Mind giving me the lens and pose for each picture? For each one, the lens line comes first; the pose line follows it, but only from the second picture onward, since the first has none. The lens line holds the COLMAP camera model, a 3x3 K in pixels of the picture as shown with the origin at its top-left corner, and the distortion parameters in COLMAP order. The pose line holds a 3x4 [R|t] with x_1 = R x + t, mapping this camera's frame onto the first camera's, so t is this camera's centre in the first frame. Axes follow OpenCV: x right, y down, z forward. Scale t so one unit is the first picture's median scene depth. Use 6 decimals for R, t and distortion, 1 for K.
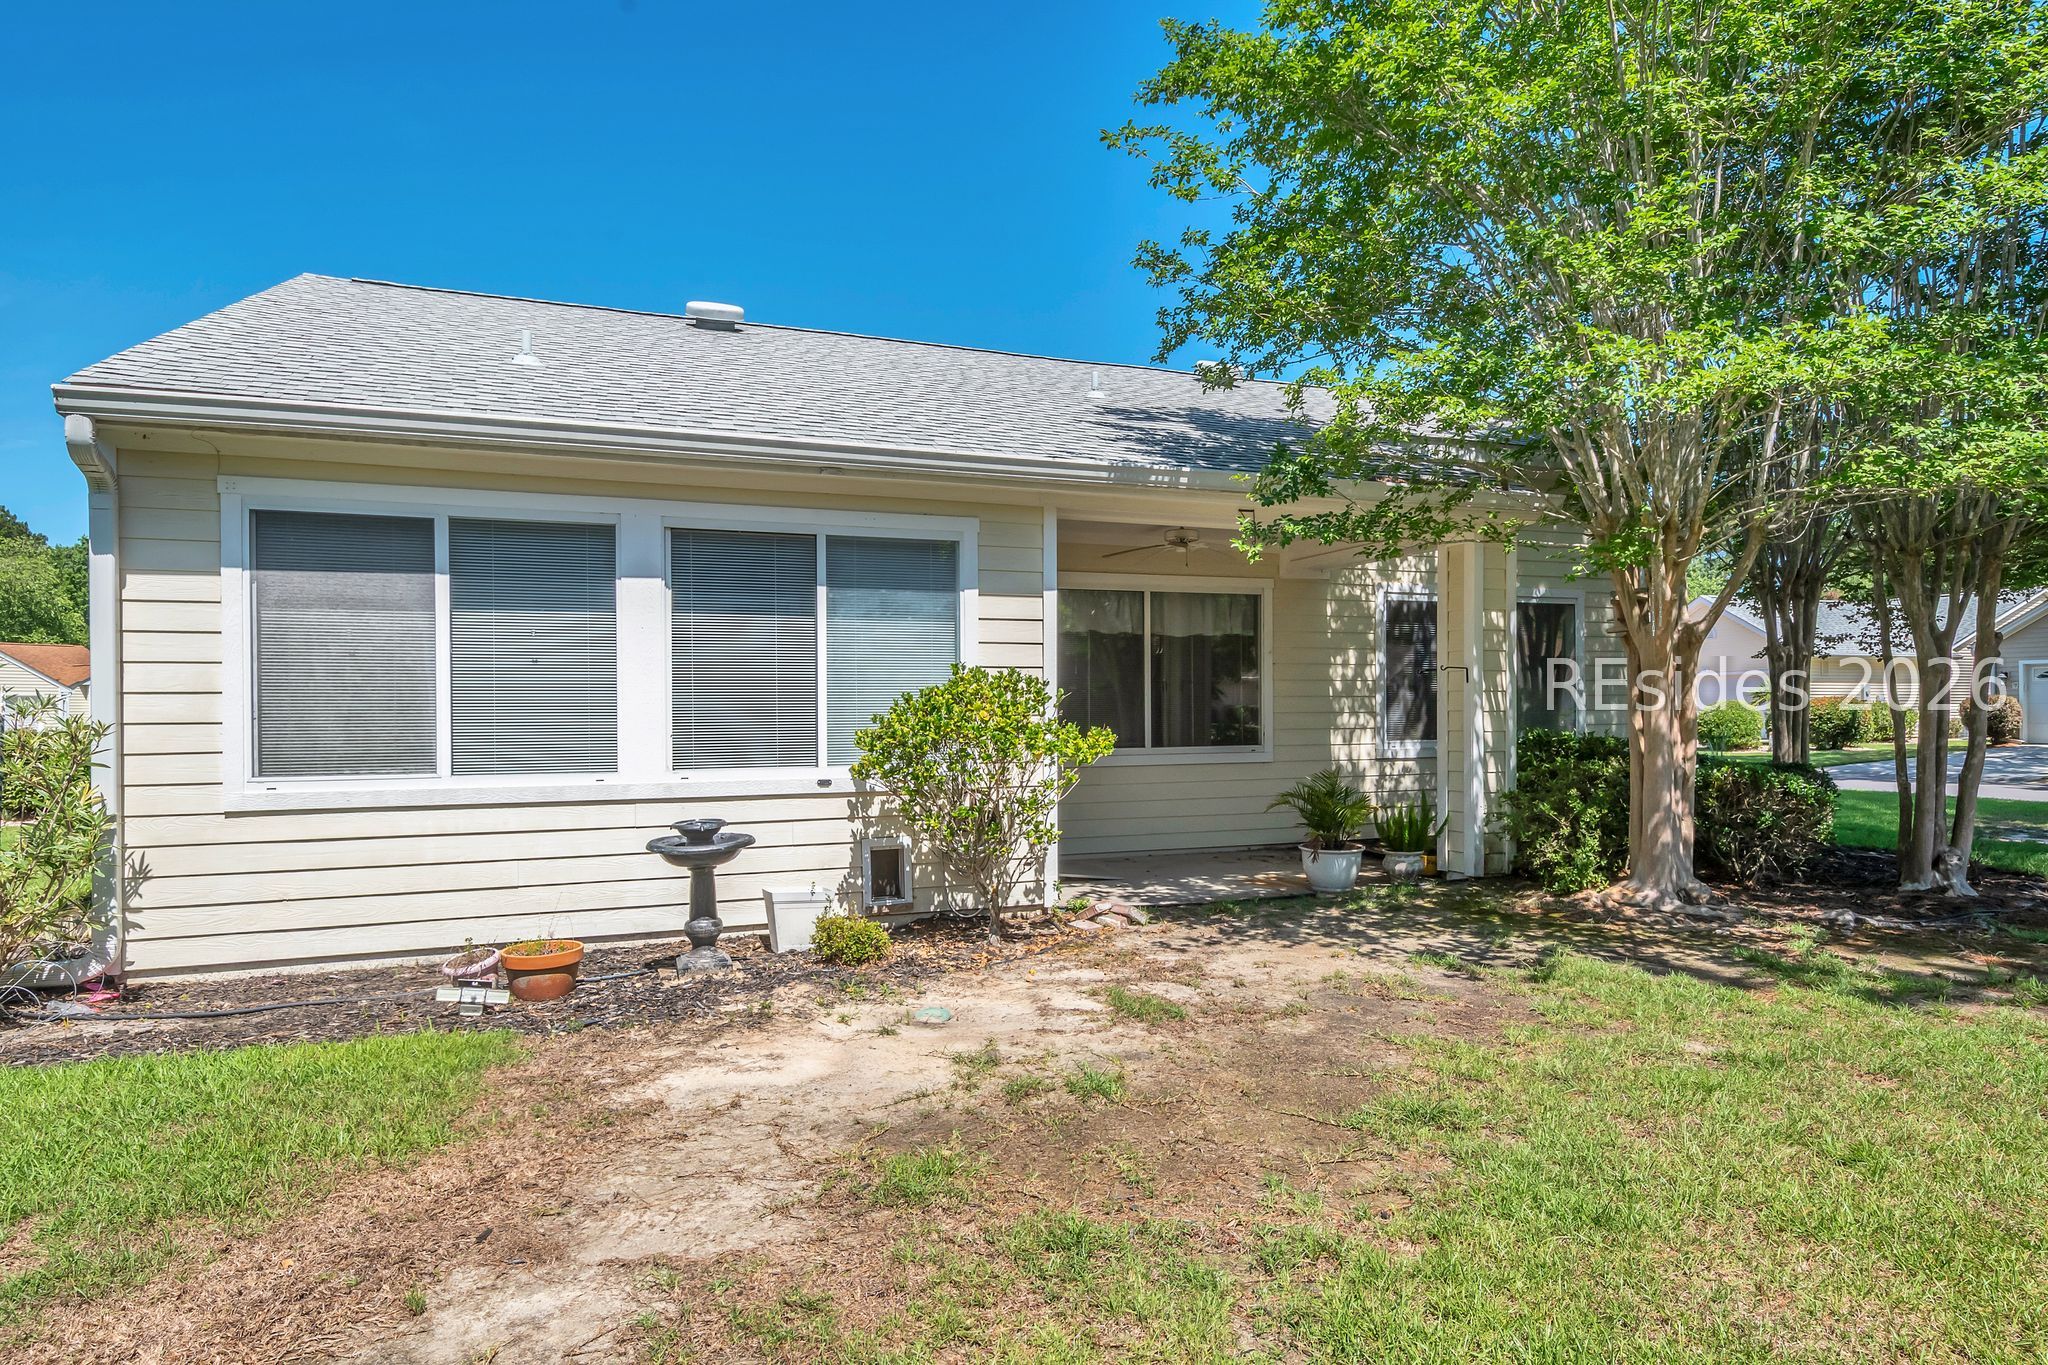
lens RADIAL K [[1128.7, 0, 1024.0], [0, 1128.7, 682.5], [0, 0, 1]] dist [0.000460, 0.000240]
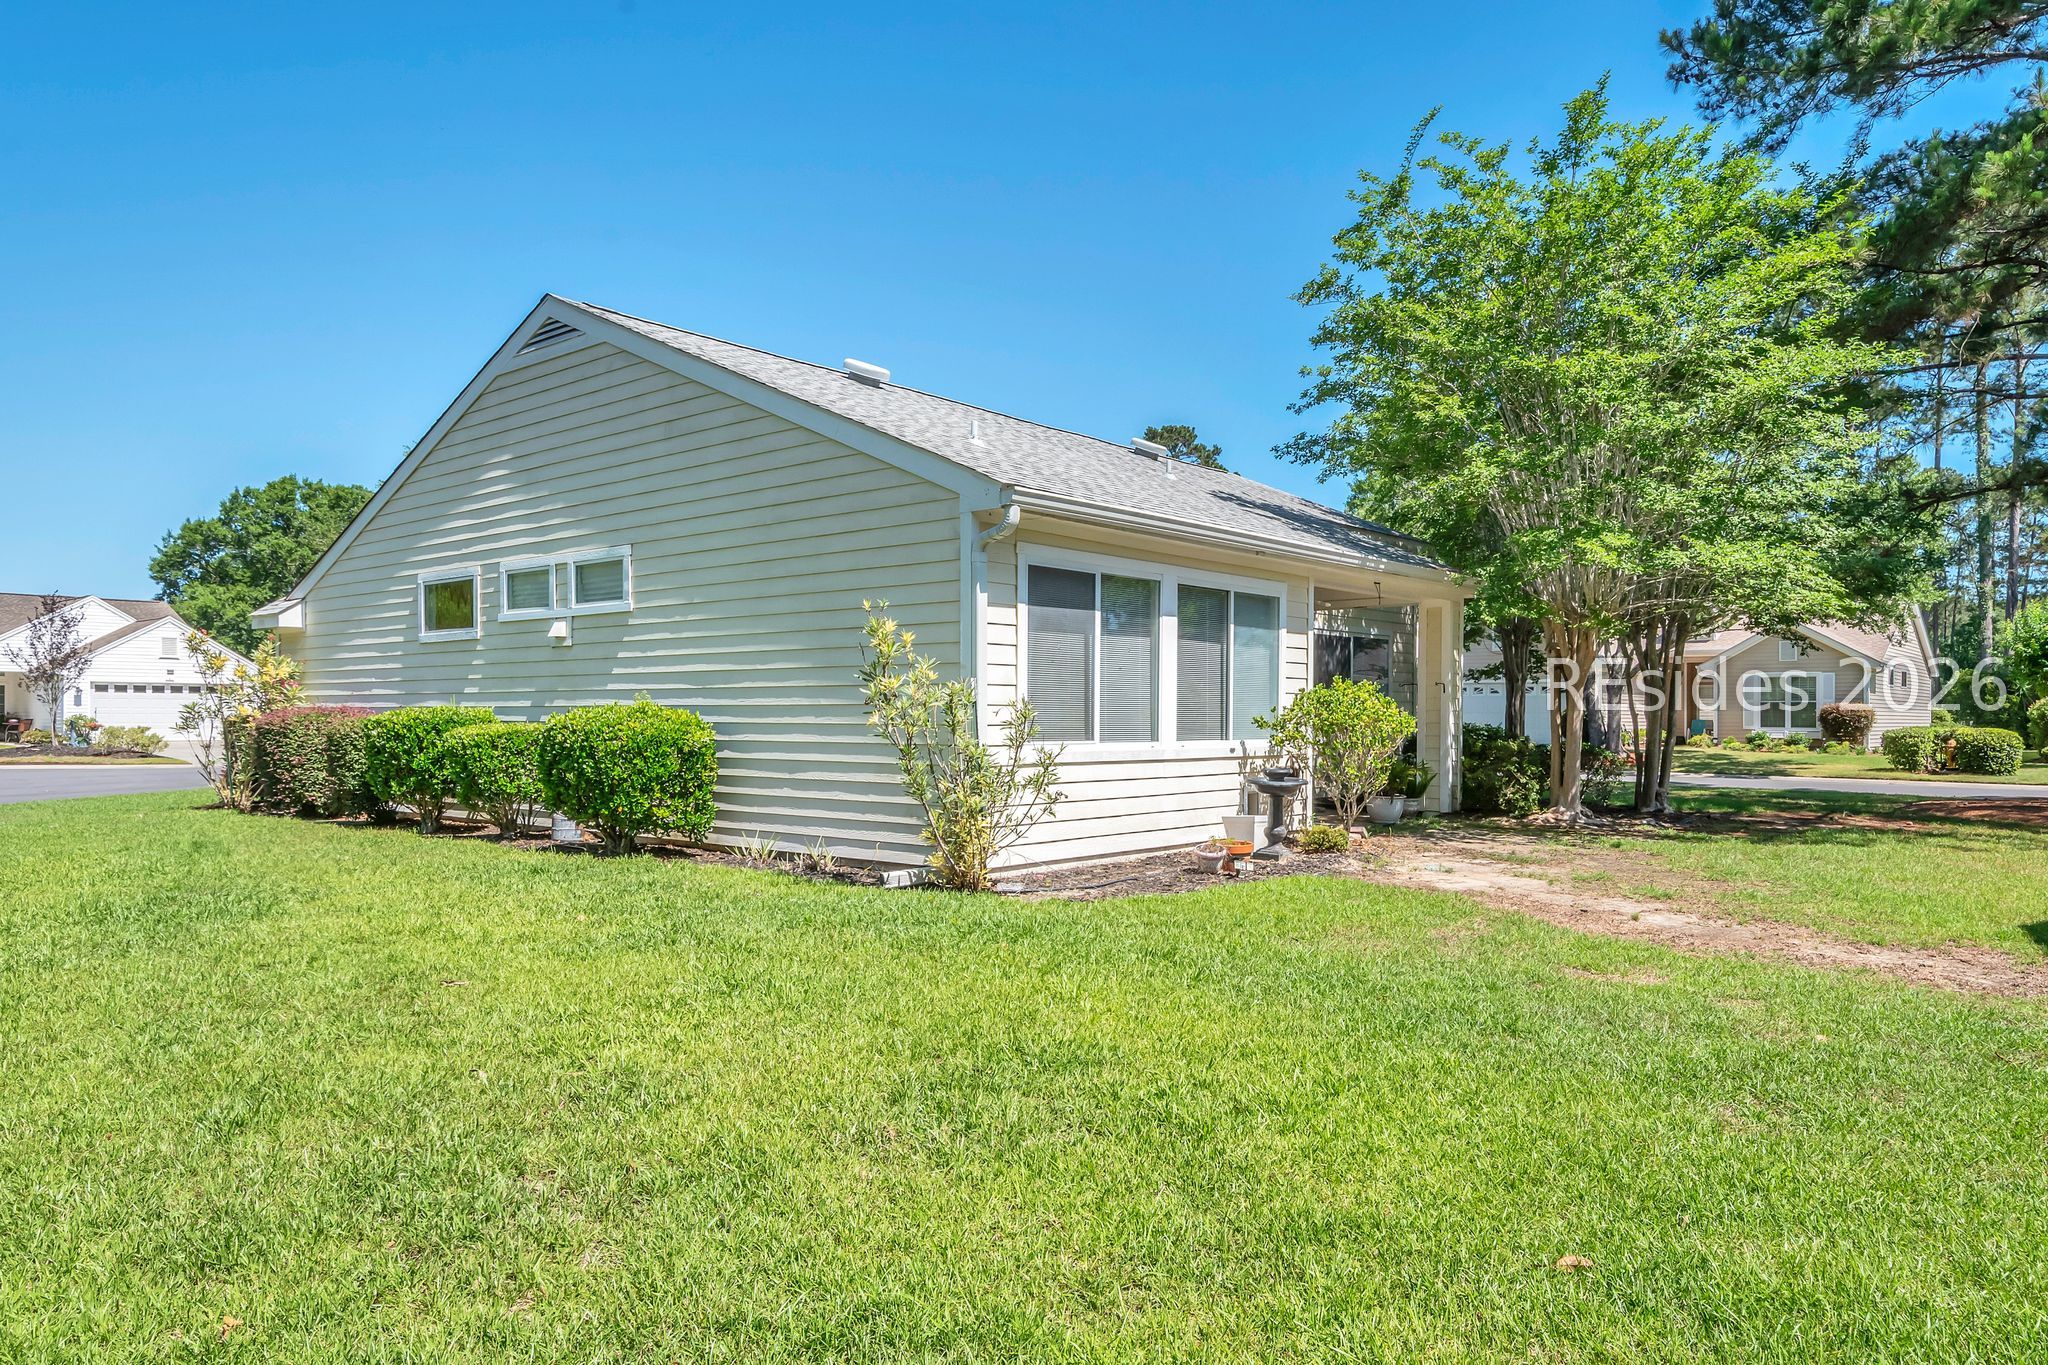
lens RADIAL K [[1306.9, 0, 1024.0], [0, 1306.9, 682.5], [0, 0, 1]] dist [0.001665, 0.000548]
pose [[0.880319, 0.017060, 0.474075, -1.356054], [-0.011670, 0.999830, -0.014309, 0.025562], [-0.474239, 0.007065, 0.880368, -0.476857]]
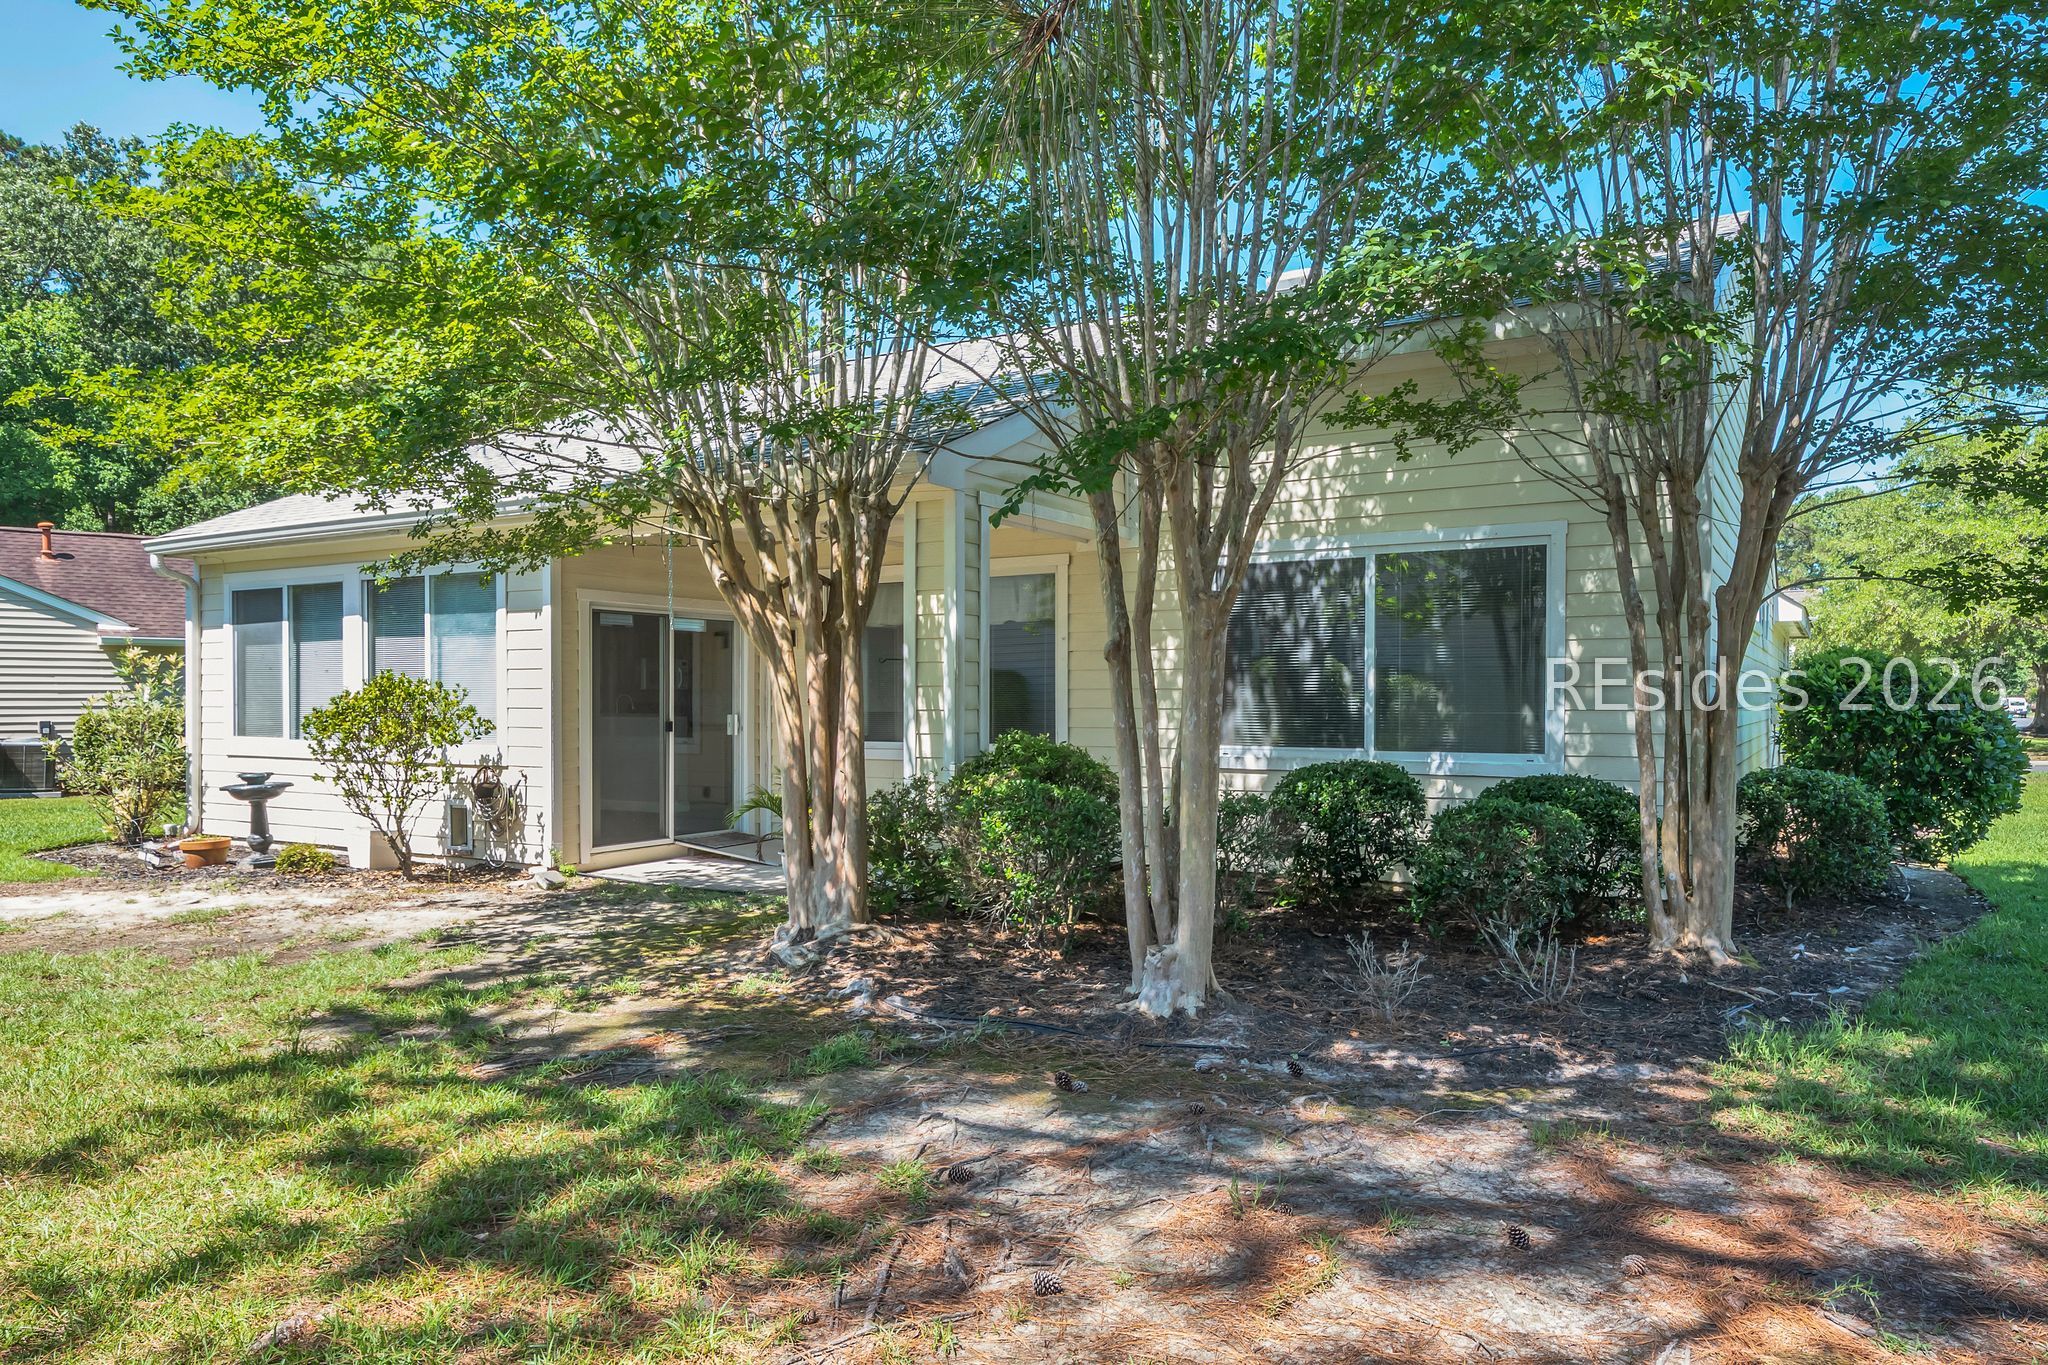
lens RADIAL K [[1306.9, 0, 1024.0], [0, 1306.9, 682.5], [0, 0, 1]] dist [0.001665, 0.000548]
pose [[0.635889, -0.007332, -0.771746, 1.597183], [0.011164, 0.999938, -0.000302, 0.007932], [0.771700, -0.008424, 0.635931, 0.575858]]
